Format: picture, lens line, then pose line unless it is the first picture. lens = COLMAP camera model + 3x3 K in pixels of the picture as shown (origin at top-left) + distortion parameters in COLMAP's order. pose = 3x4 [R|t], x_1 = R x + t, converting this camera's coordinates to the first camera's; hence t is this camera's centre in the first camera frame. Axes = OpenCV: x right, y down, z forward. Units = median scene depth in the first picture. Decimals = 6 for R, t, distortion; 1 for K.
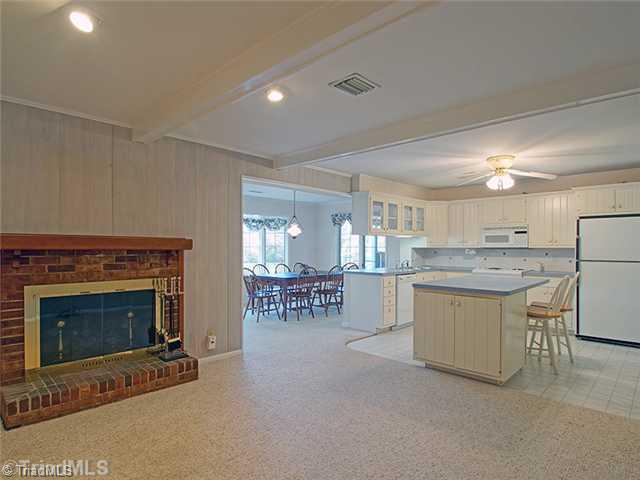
lens RADIAL K [[381.5, 0, 320.0], [0, 381.5, 240.0], [0, 0, 1]] dist [-0.002035, -0.000240]
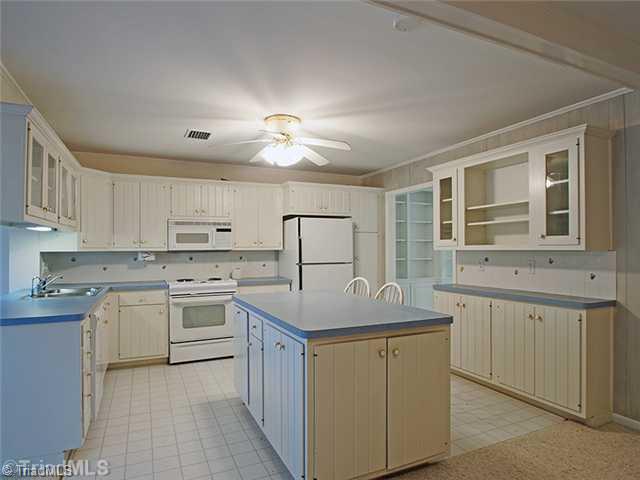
lens RADIAL K [[381.5, 0, 320.0], [0, 381.5, 240.0], [0, 0, 1]] dist [-0.002035, -0.000240]
pose [[0.354282, 0.016204, 0.934998, -0.117568], [-0.011667, 0.999849, -0.012907, 0.007094], [-0.935066, -0.006335, 0.354417, 0.538600]]
